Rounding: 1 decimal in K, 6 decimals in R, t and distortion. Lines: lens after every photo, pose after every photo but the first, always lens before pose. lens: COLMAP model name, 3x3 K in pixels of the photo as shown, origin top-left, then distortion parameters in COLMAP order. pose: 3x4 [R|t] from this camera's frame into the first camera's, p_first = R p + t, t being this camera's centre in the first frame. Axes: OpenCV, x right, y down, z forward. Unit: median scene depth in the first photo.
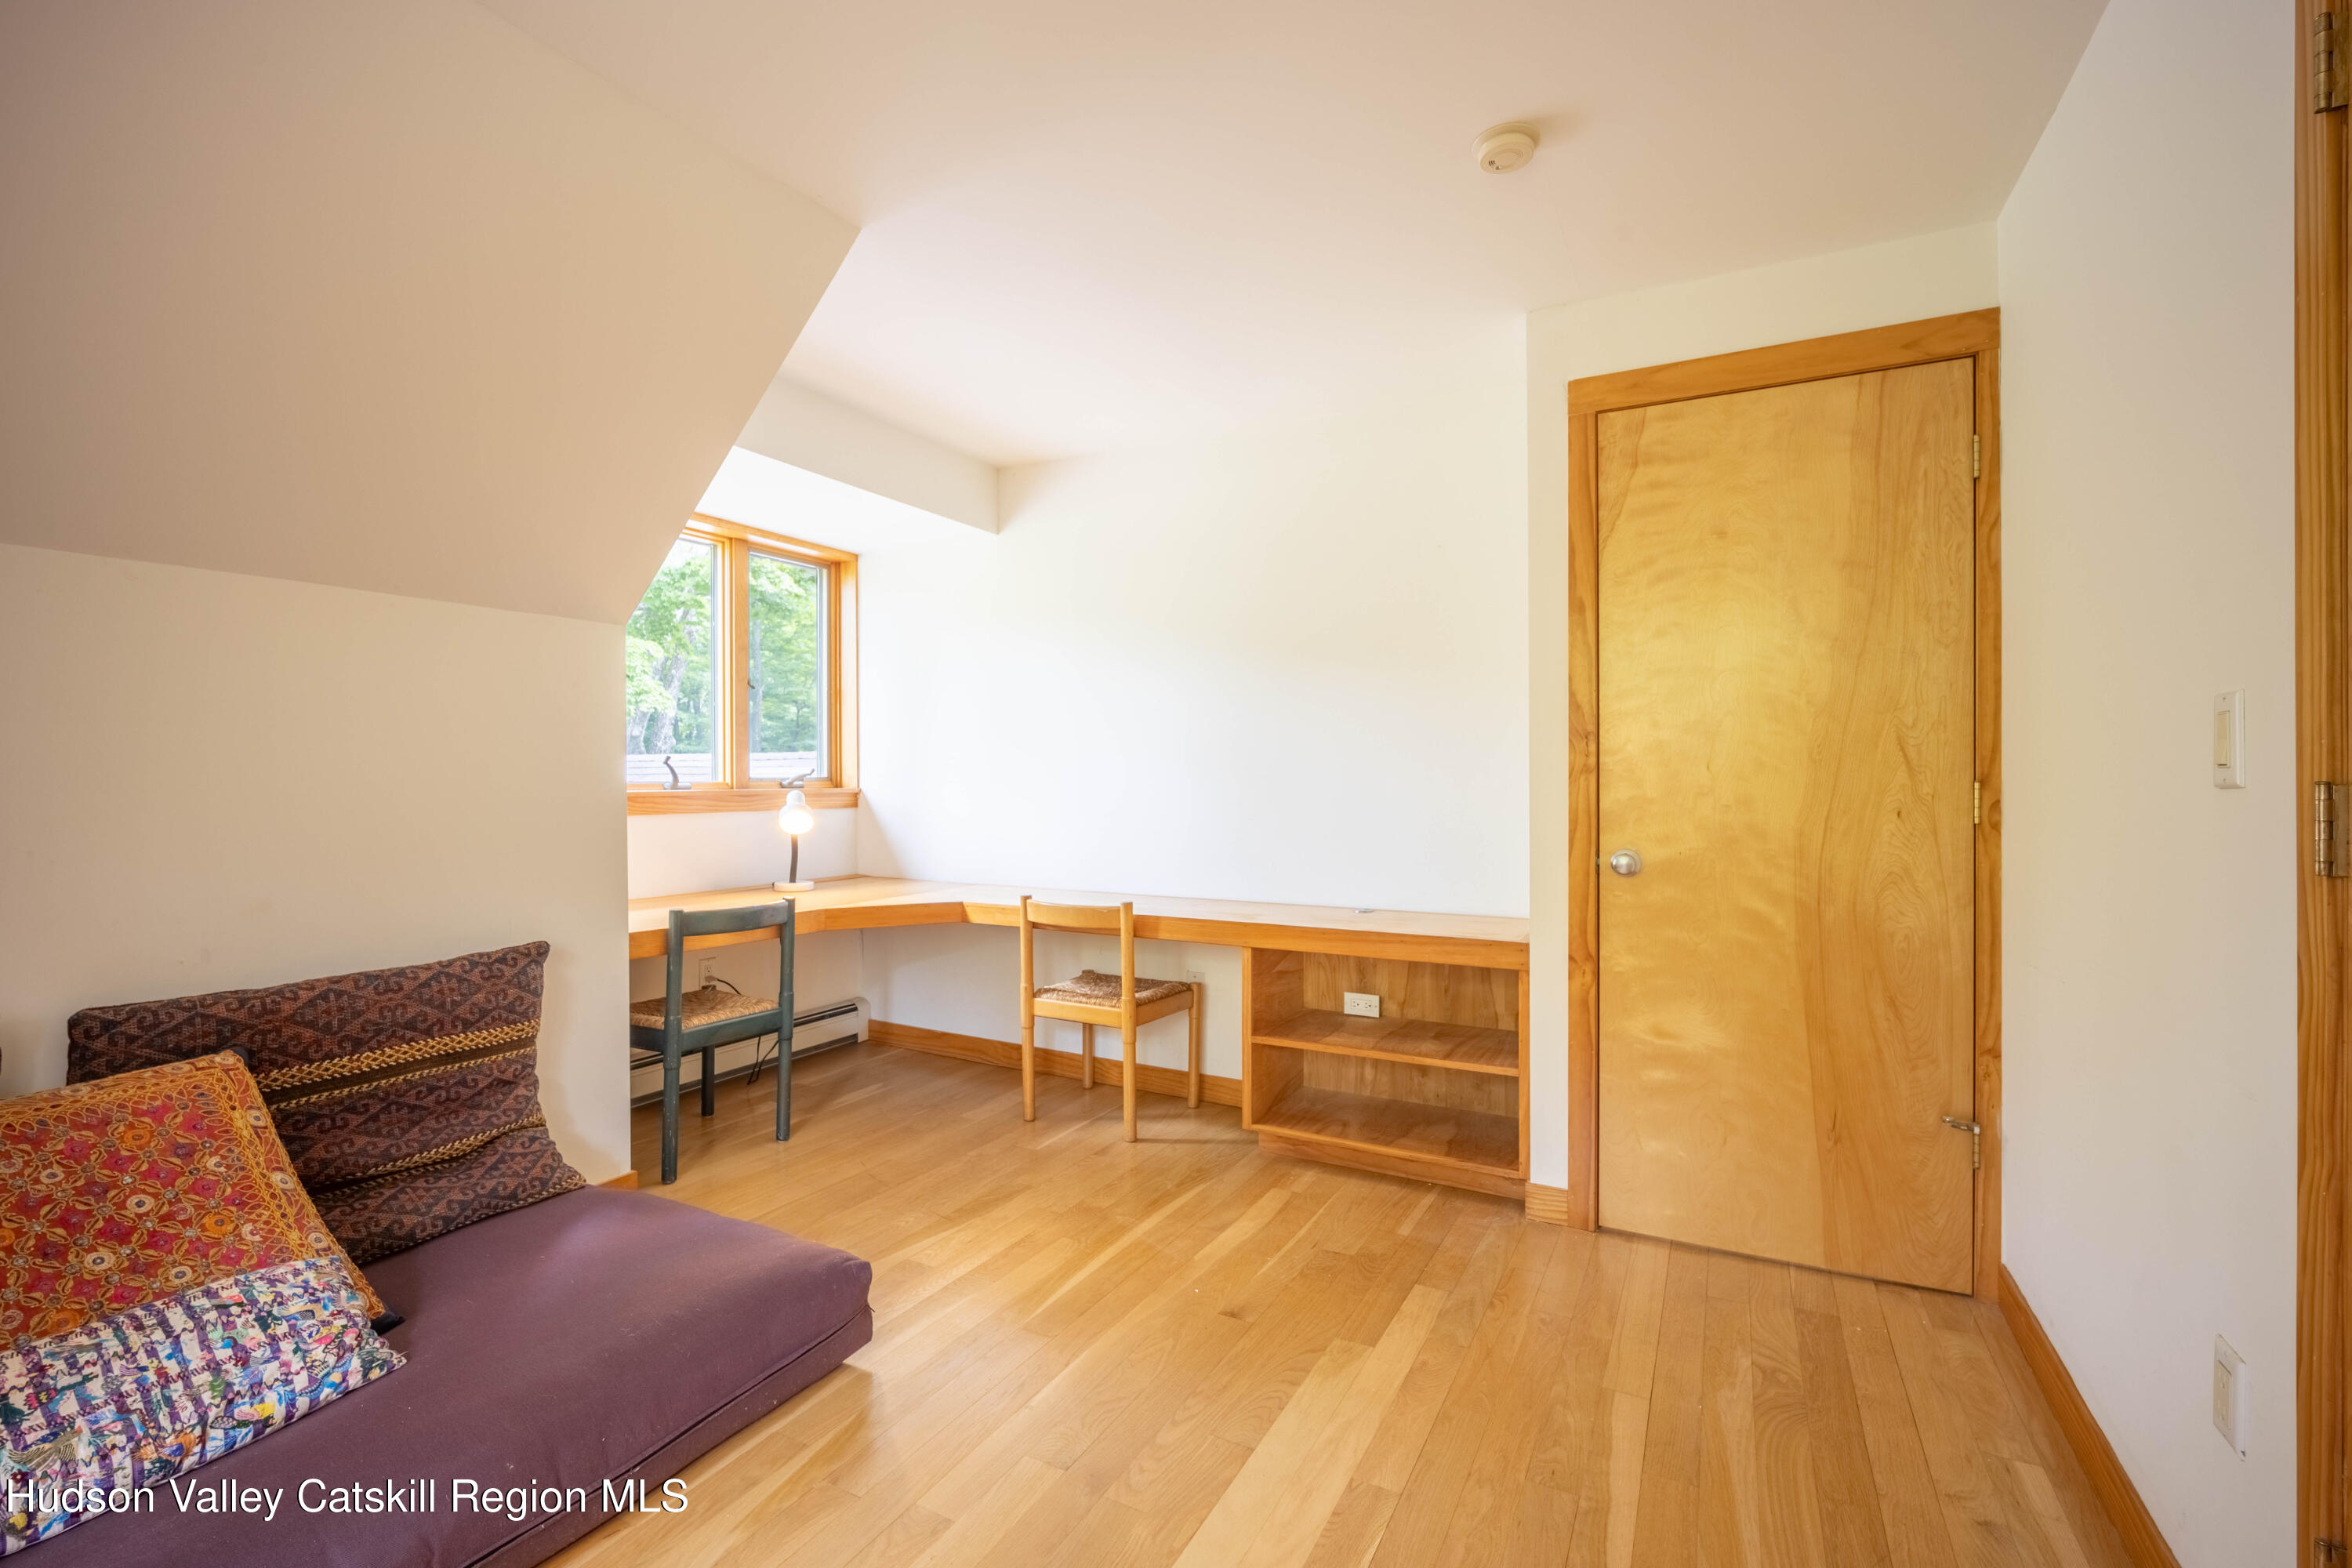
lens RADIAL K [[1043.1, 0, 1176.0], [0, 1043.1, 784.0], [0, 0, 1]] dist [-0.000687, -0.000188]
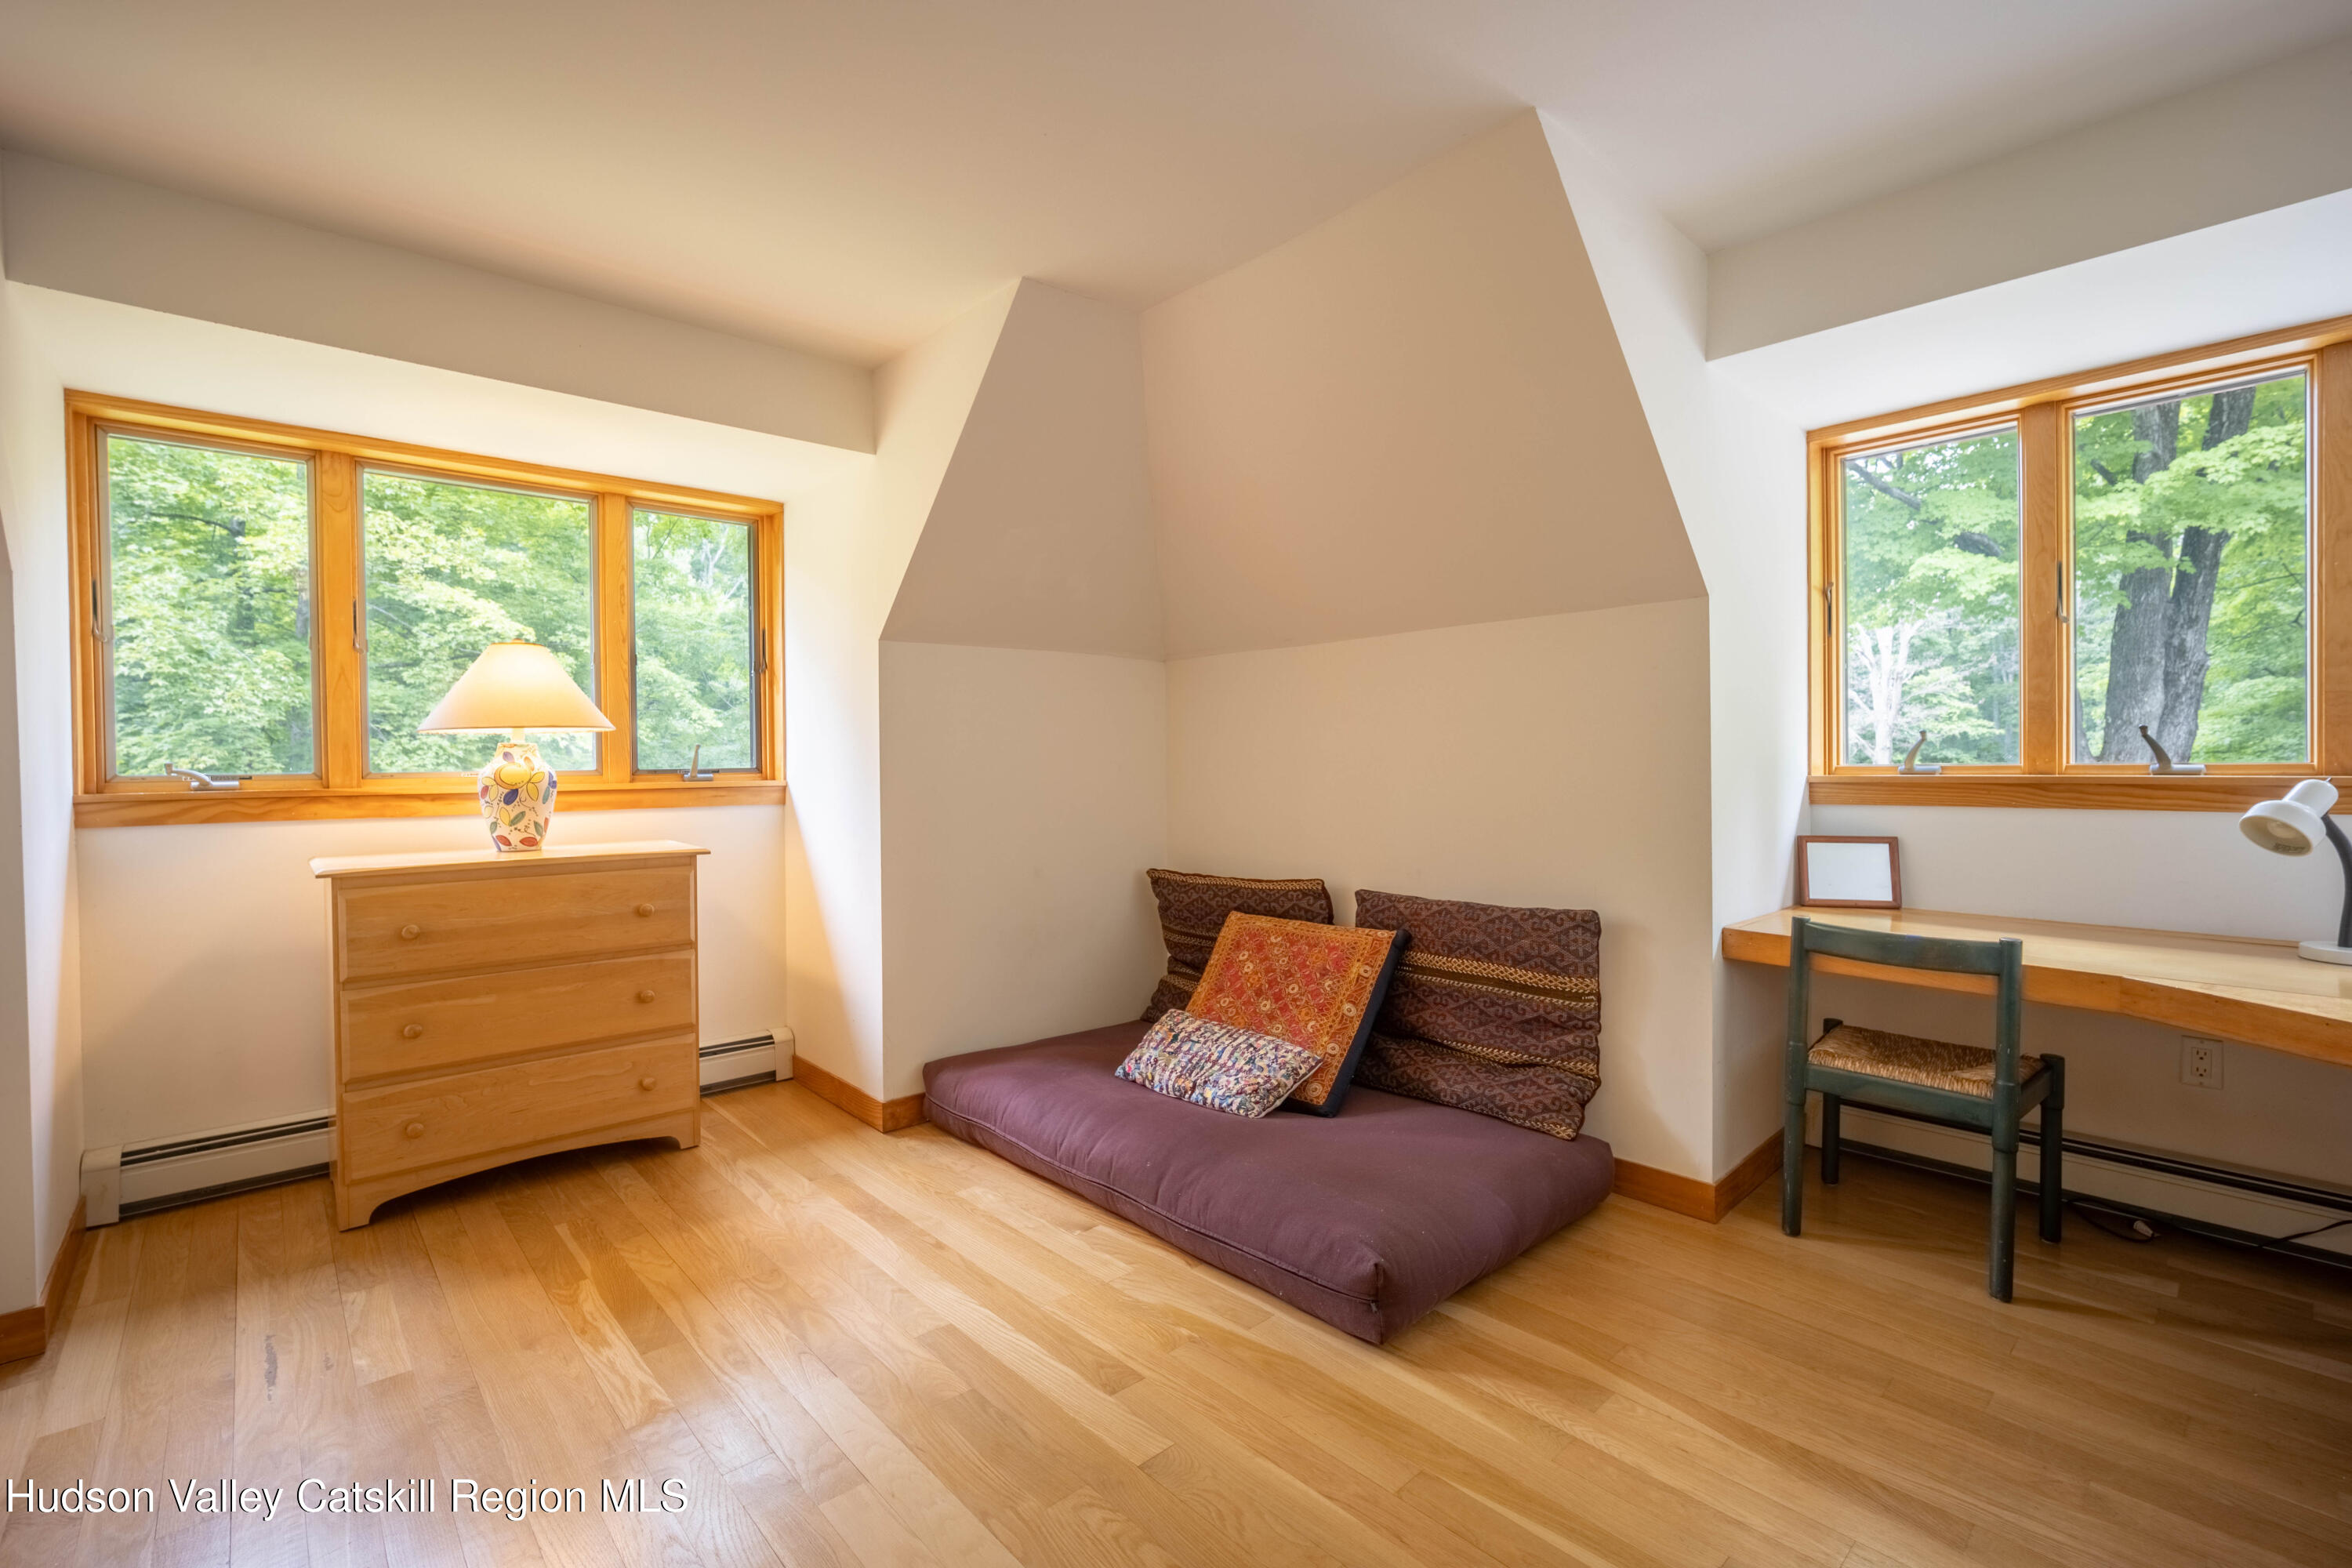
lens RADIAL K [[1043.1, 0, 1176.0], [0, 1043.1, 784.0], [0, 0, 1]] dist [-0.000687, -0.000188]
pose [[-0.342653, 0.023389, -0.939171, 0.600777], [0.002056, 0.999706, 0.024146, -0.009488], [0.939460, 0.006342, -0.342601, 1.029919]]
